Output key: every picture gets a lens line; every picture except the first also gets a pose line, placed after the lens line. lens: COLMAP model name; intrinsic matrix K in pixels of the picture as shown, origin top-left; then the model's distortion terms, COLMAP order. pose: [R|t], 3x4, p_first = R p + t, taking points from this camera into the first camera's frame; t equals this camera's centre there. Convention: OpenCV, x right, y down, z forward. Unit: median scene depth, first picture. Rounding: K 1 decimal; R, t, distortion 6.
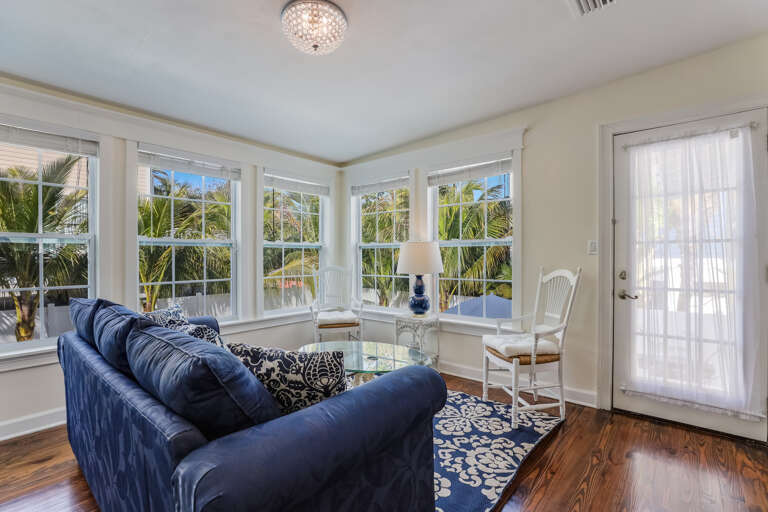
lens RADIAL K [[348.2, 0, 384.0], [0, 348.2, 256.0], [0, 0, 1]] dist [-0.004094, -0.000186]
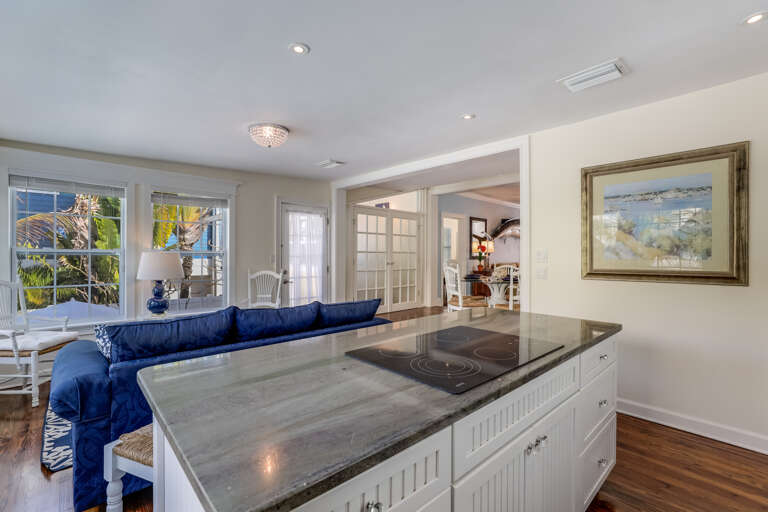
lens RADIAL K [[348.2, 0, 384.0], [0, 348.2, 256.0], [0, 0, 1]] dist [-0.004094, -0.000186]
pose [[0.145848, 0.008726, 0.989268, -1.289157], [0.008047, 0.999918, -0.010007, -0.013829], [-0.989274, 0.009420, 0.145766, 0.119061]]
